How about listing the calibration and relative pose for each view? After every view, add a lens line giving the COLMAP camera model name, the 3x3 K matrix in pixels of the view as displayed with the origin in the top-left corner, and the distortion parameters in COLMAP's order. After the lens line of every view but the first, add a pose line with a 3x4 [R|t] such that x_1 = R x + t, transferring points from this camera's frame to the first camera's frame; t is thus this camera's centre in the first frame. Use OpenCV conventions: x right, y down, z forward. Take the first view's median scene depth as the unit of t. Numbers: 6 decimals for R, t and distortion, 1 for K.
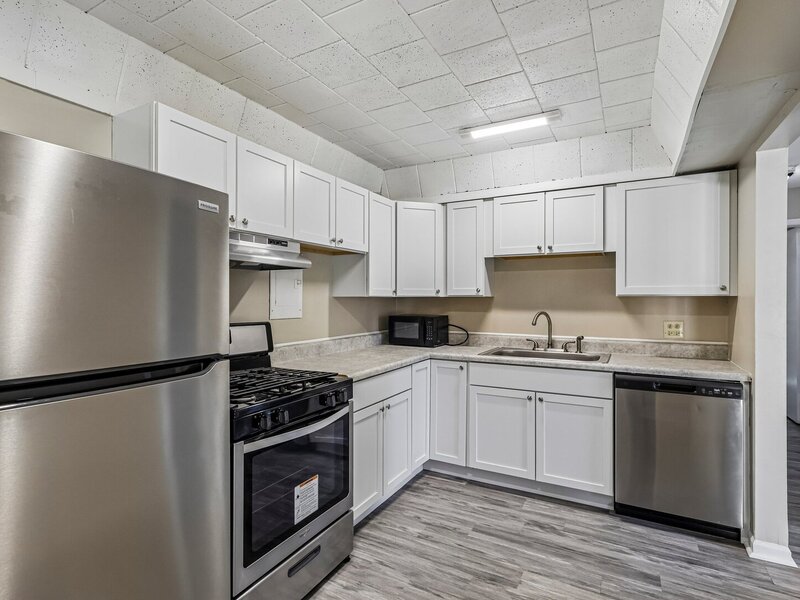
lens RADIAL K [[410.3, 0, 400.0], [0, 410.3, 300.0], [0, 0, 1]] dist [-0.004486, -0.000071]
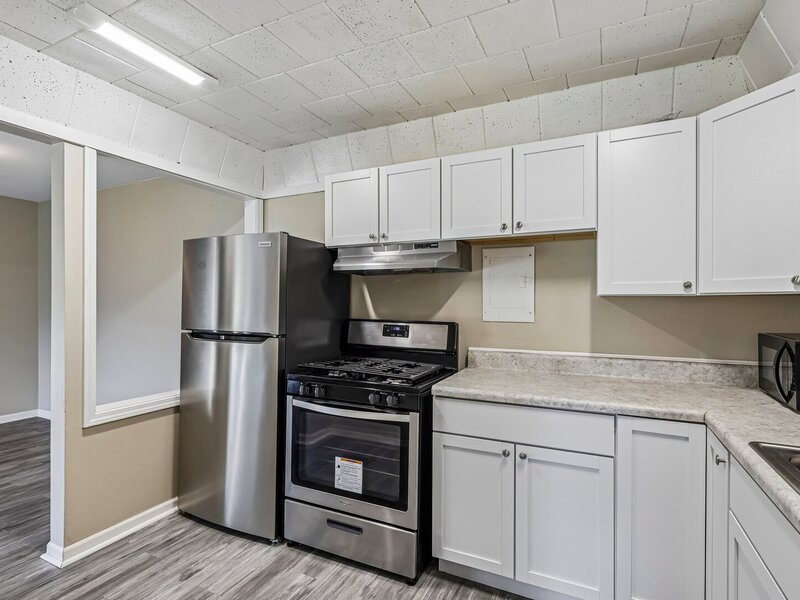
lens RADIAL K [[421.4, 0, 396.4], [0, 421.4, 303.4], [0, 0, 1]] dist [-0.002109, 0.001449]
pose [[0.051641, 0.004639, -0.998655, 0.775435], [-0.004424, 0.999980, 0.004416, 0.002457], [0.998656, 0.004190, 0.051661, 0.878469]]
